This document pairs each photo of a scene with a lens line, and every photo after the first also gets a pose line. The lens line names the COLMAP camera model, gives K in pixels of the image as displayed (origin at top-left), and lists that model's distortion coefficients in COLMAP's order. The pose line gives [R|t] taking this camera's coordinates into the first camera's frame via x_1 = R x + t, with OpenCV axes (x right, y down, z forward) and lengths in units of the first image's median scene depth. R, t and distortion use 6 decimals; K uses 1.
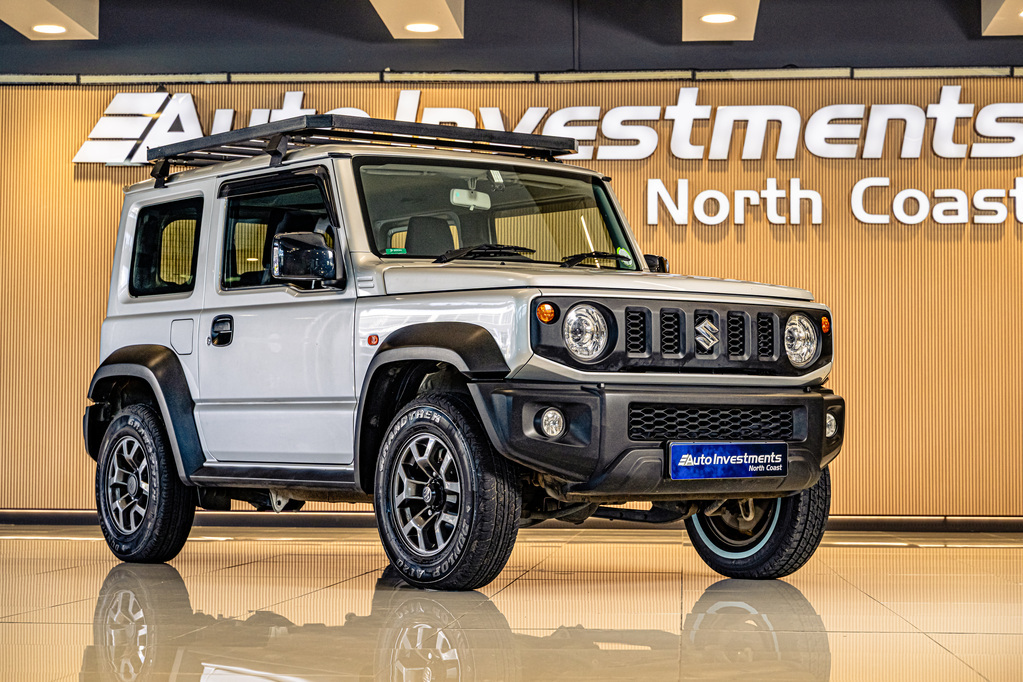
lens RADIAL K [[2149.2, 0, 508.9], [0, 2149.2, 347.3], [0, 0, 1]] dist [0.002082, 0.000000]
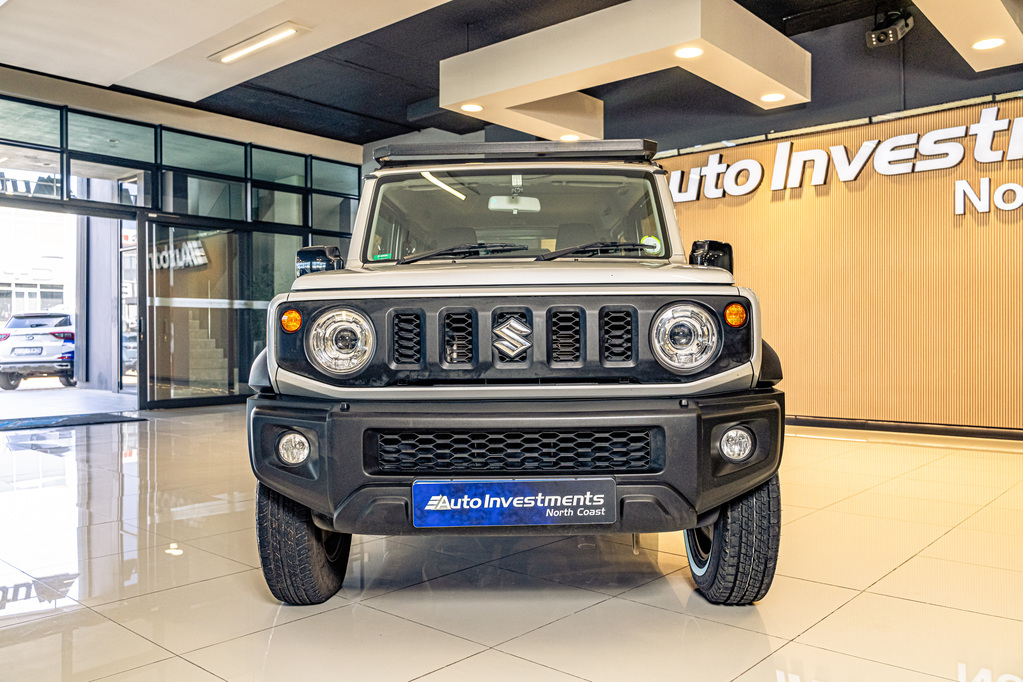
lens RADIAL K [[812.6, 0, 516.0], [0, 812.6, 337.3], [0, 0, 1]] dist [0.027264, -0.018741]
pose [[0.803109, -0.007564, -0.595785, 0.229649], [0.037780, 0.998554, 0.038251, -0.014853], [0.594634, -0.053228, 0.802233, 0.633532]]
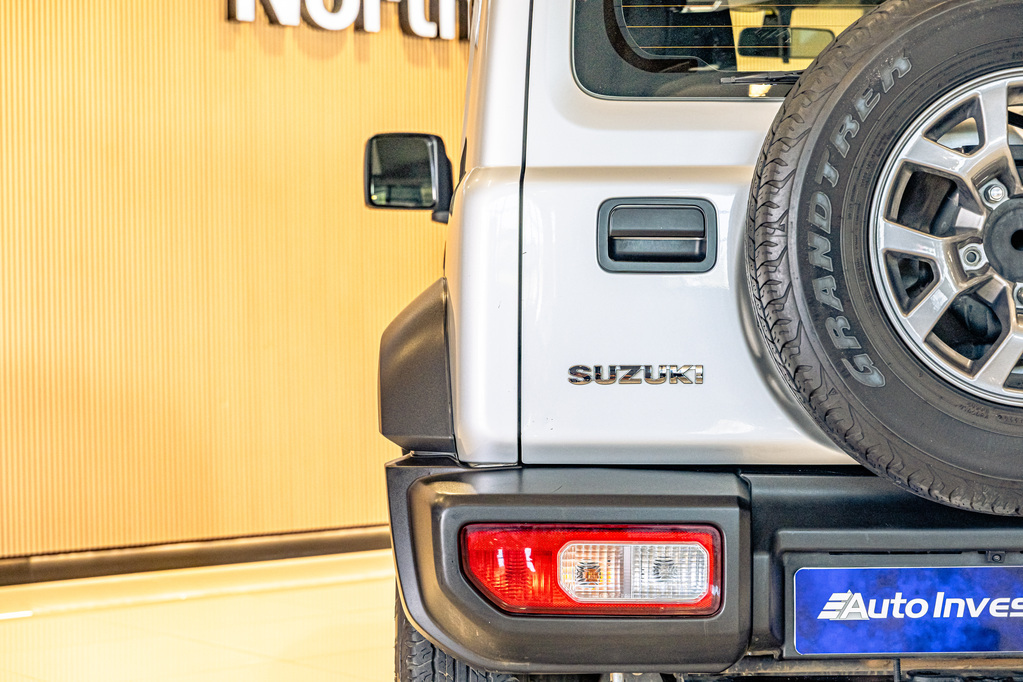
lens RADIAL K [[2149.2, 0, 513.5], [0, 2149.2, 340.7], [0, 0, 1]] dist [0.002082, 0.000000]
pose [[0.723989, -0.024665, 0.689370, -0.416808], [-0.016920, 0.998425, 0.053492, -0.007519], [-0.689604, -0.050392, 0.722432, 0.832695]]
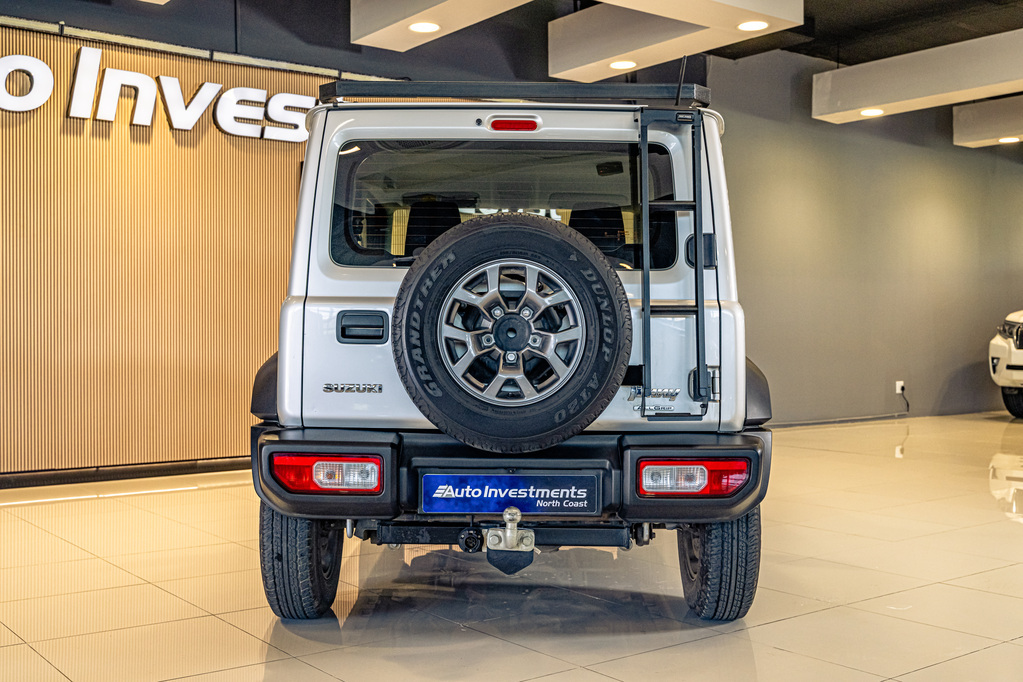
lens RADIAL K [[1129.6, 0, 519.6], [0, 1129.6, 336.1], [0, 0, 1]] dist [-0.007271, 0.000000]
pose [[0.735433, -0.009269, 0.677534, -0.400244], [-0.028350, 0.998610, 0.044435, -0.022204], [-0.677004, -0.051887, 0.734148, 0.730820]]
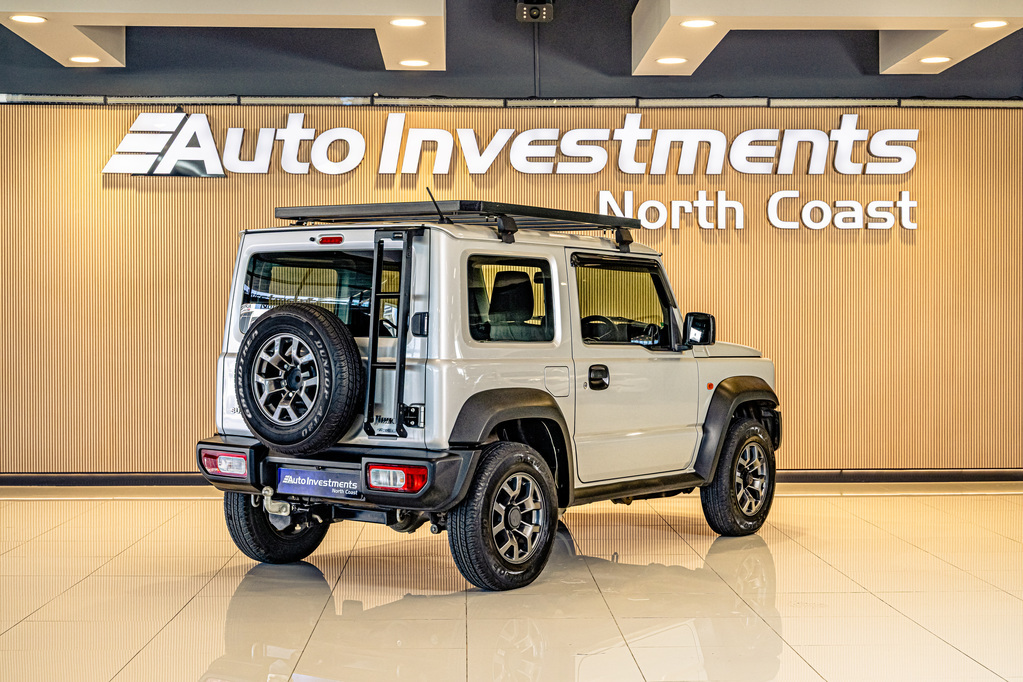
lens RADIAL K [[1666.8, 0, 509.6], [0, 1666.8, 337.6], [0, 0, 1]] dist [0.004593, 0.000000]
pose [[0.993763, -0.008086, 0.111219, -0.135032], [0.001476, 0.998234, 0.059387, -0.079792], [-0.111503, -0.058852, 0.992020, 0.132384]]
